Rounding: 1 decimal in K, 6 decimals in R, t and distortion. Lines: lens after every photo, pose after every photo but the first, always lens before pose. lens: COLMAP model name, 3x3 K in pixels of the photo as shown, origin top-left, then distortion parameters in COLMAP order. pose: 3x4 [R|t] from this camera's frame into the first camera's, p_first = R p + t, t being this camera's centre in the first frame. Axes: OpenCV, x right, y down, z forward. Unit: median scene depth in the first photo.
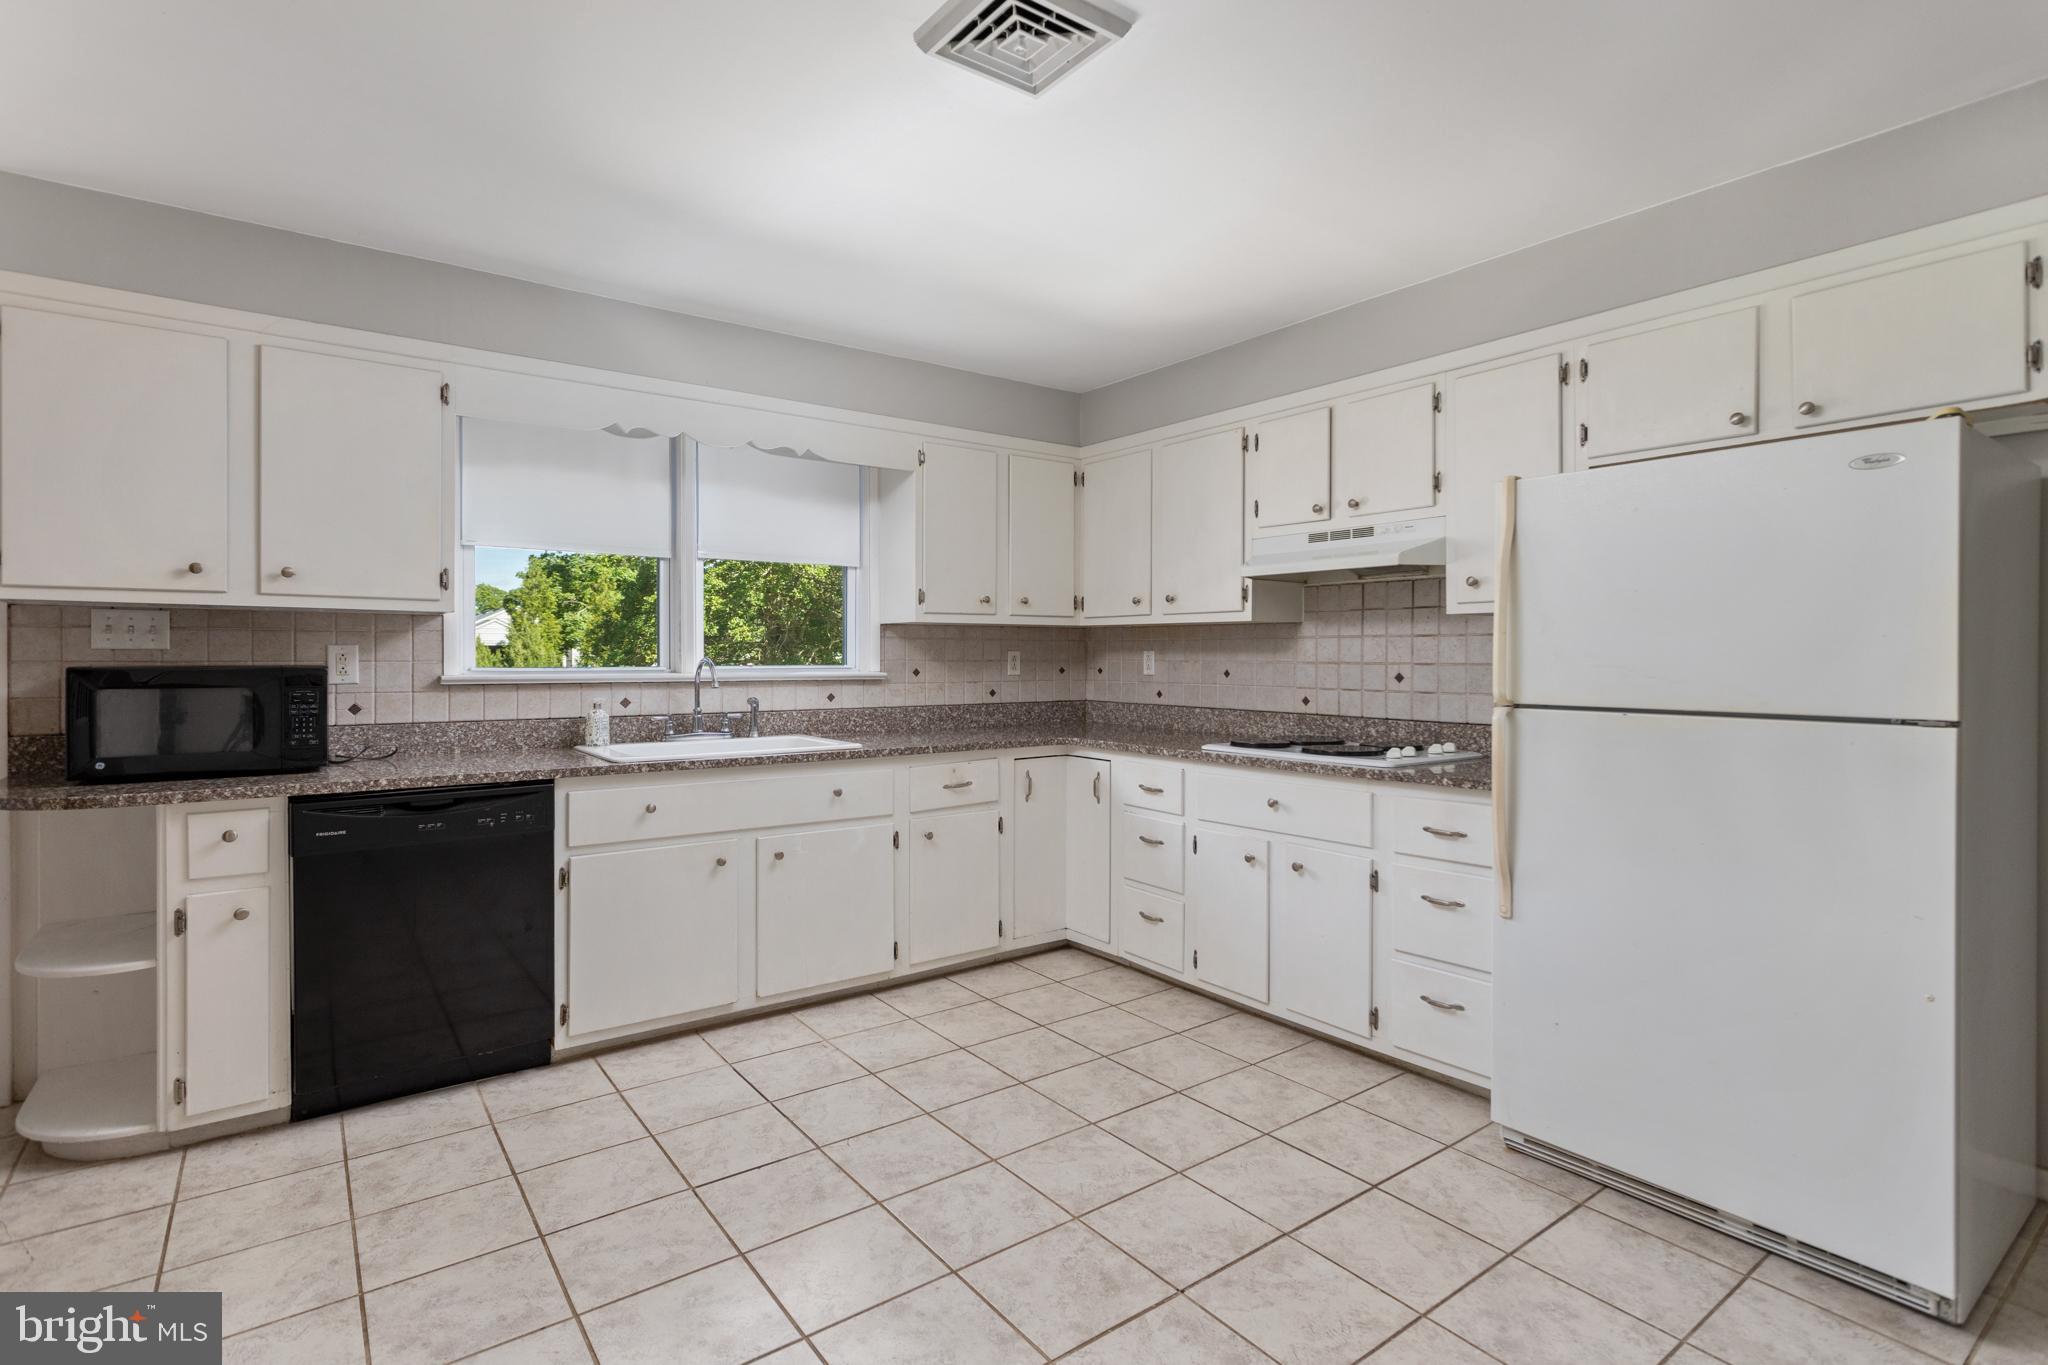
lens RADIAL K [[974.4, 0, 1053.5], [0, 974.4, 656.6], [0, 0, 1]] dist [-0.003185, 0.002132]
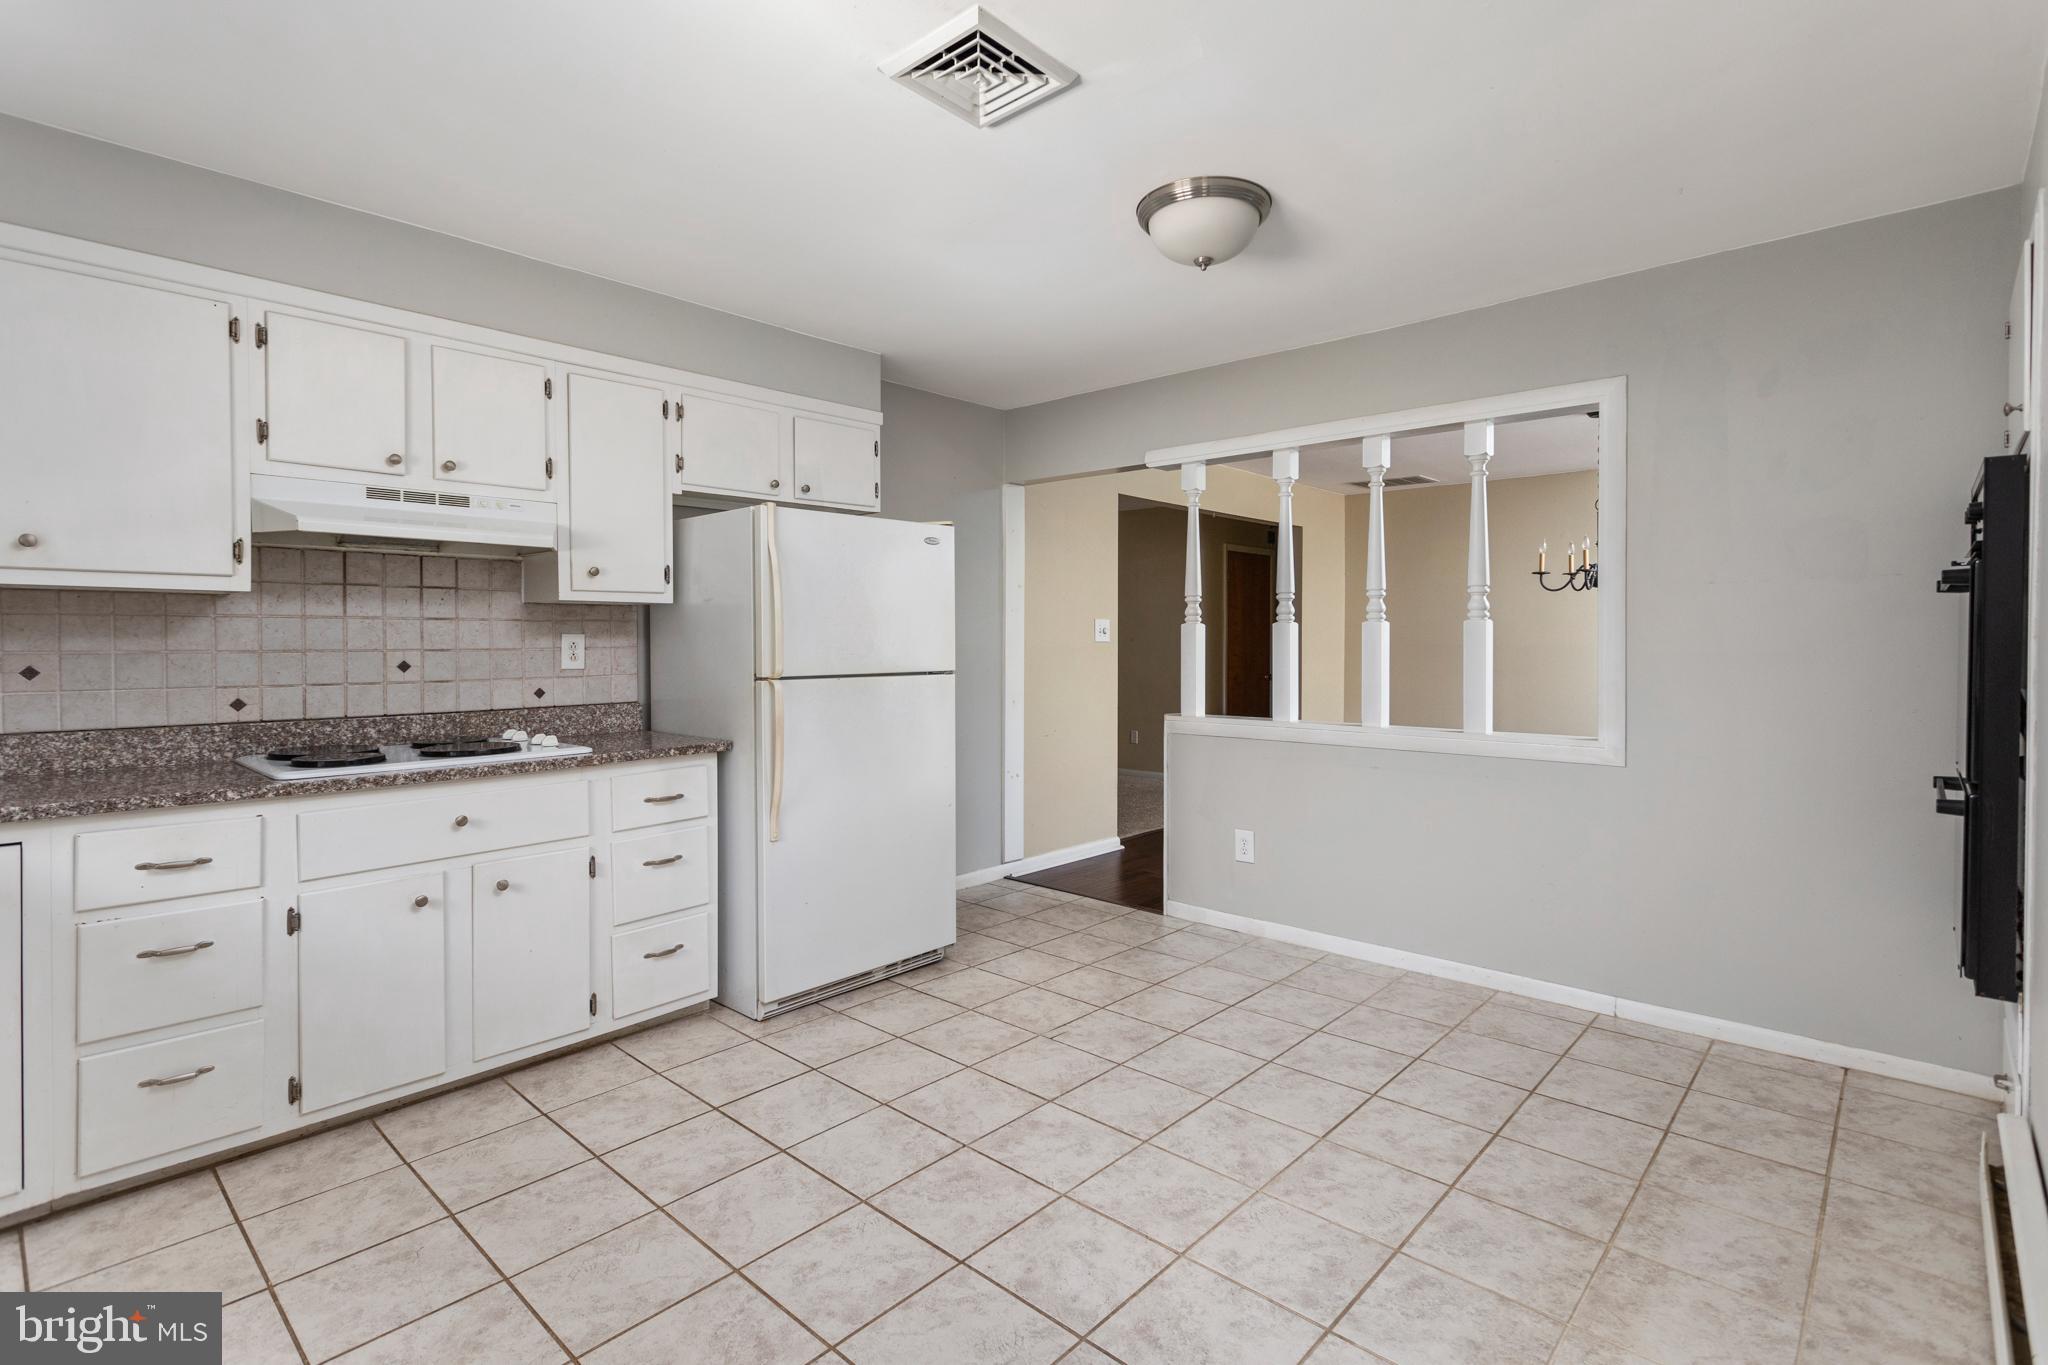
lens RADIAL K [[974.4, 0, 1015.0], [0, 974.4, 650.6], [0, 0, 1]] dist [-0.003185, 0.002132]
pose [[-0.169213, -0.012043, 0.985506, -0.680954], [0.001777, 0.999920, 0.012524, -0.002666], [-0.985578, 0.003871, -0.169178, 0.700396]]
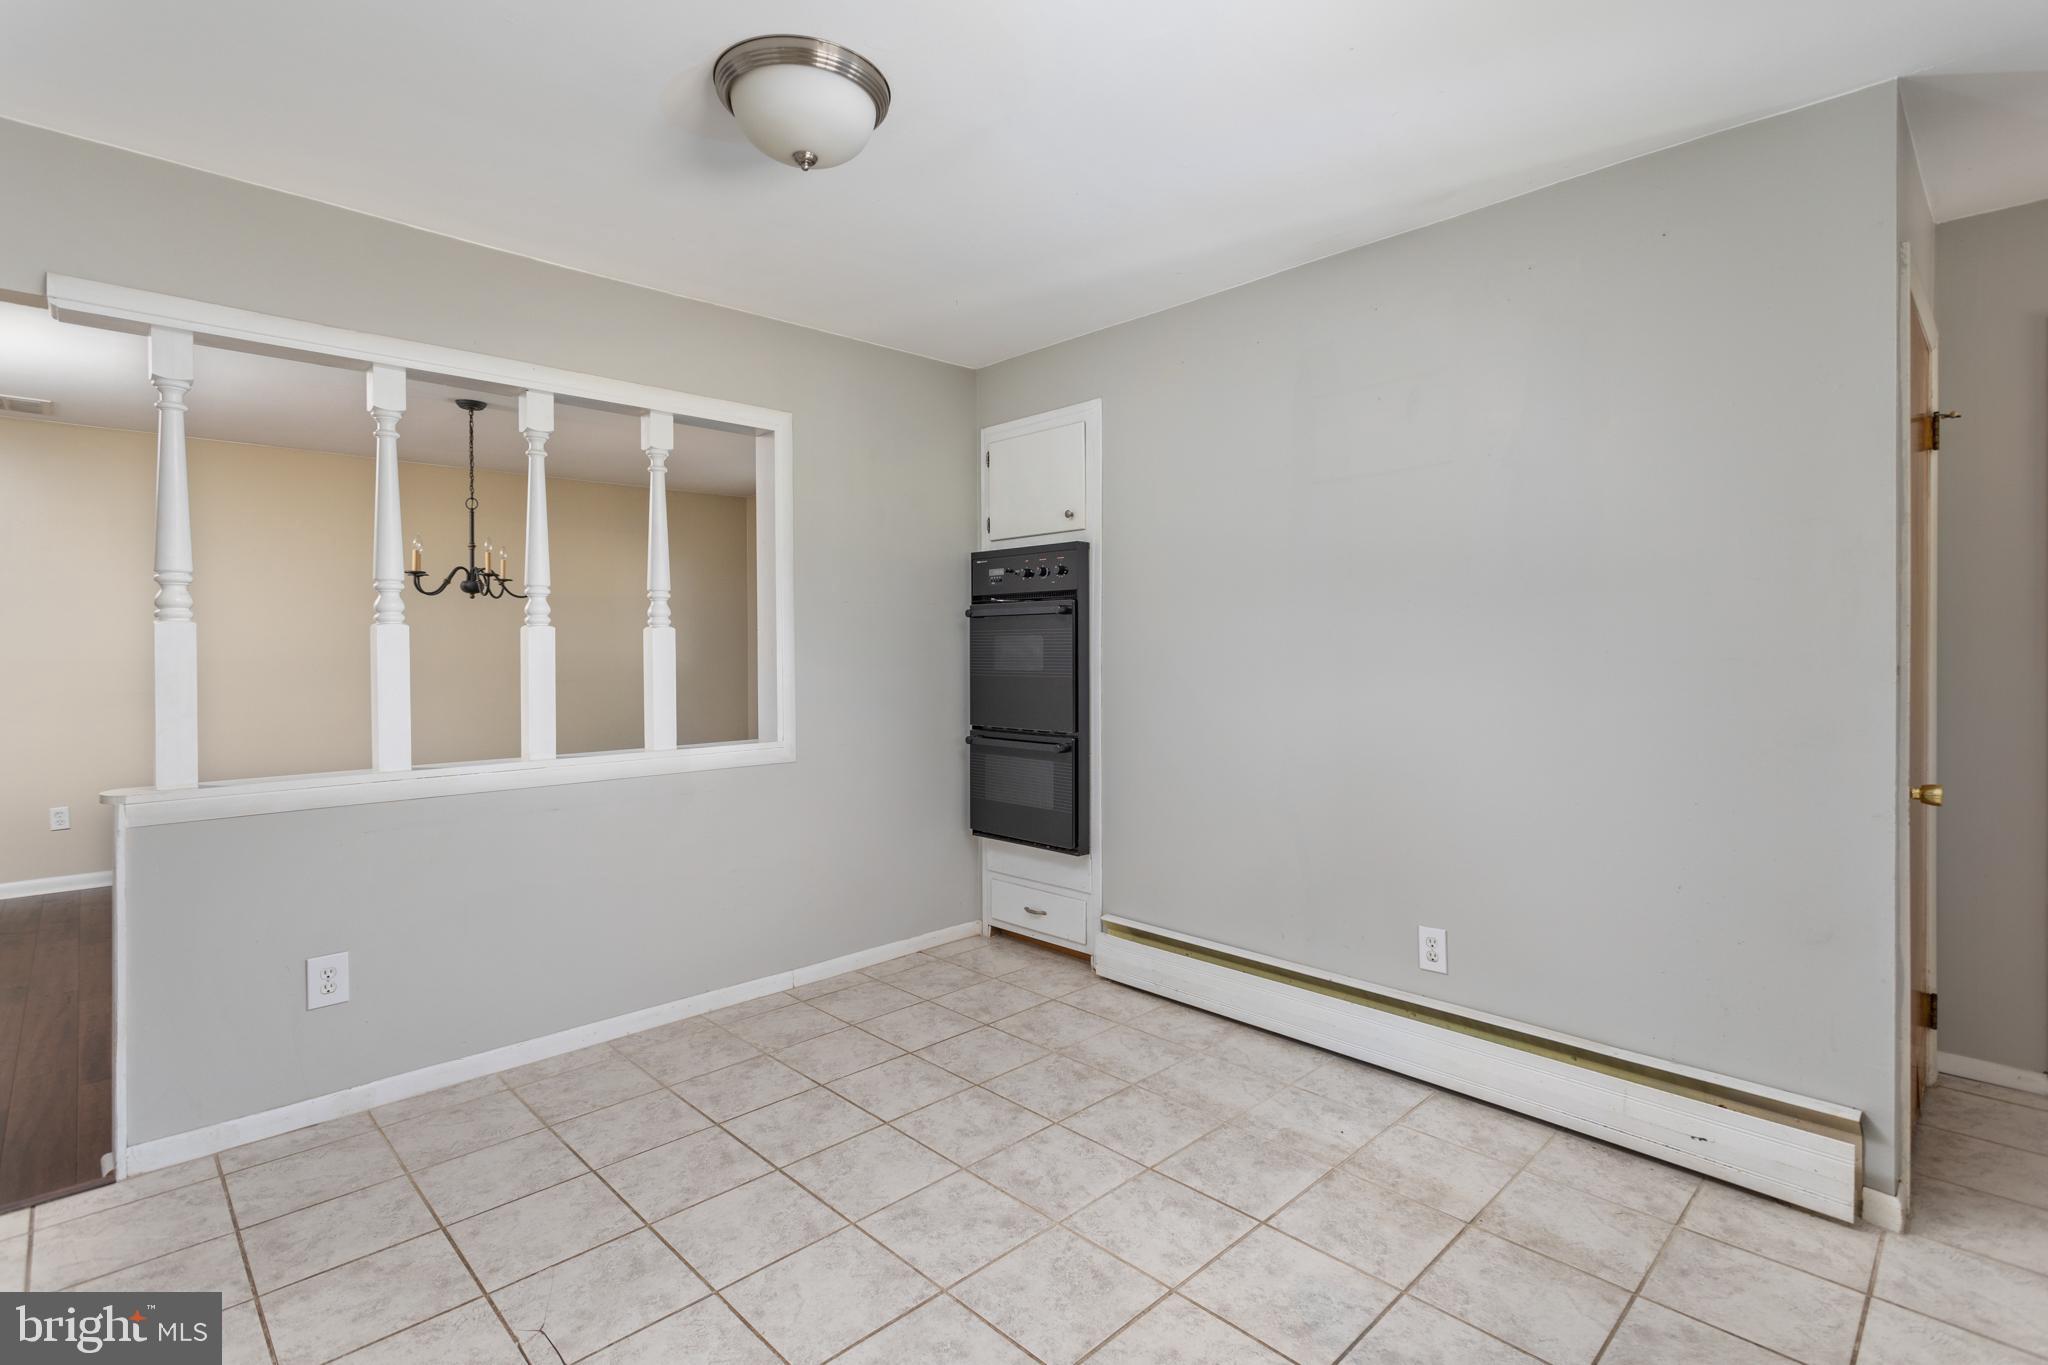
lens RADIAL K [[974.4, 0, 1063.3], [0, 974.4, 655.7], [0, 0, 1]] dist [-0.003185, 0.002132]
pose [[-0.990612, 0.004930, -0.136613, 0.069056], [0.002914, 0.999884, 0.014949, -0.007468], [0.136671, 0.014411, -0.990512, 1.076272]]
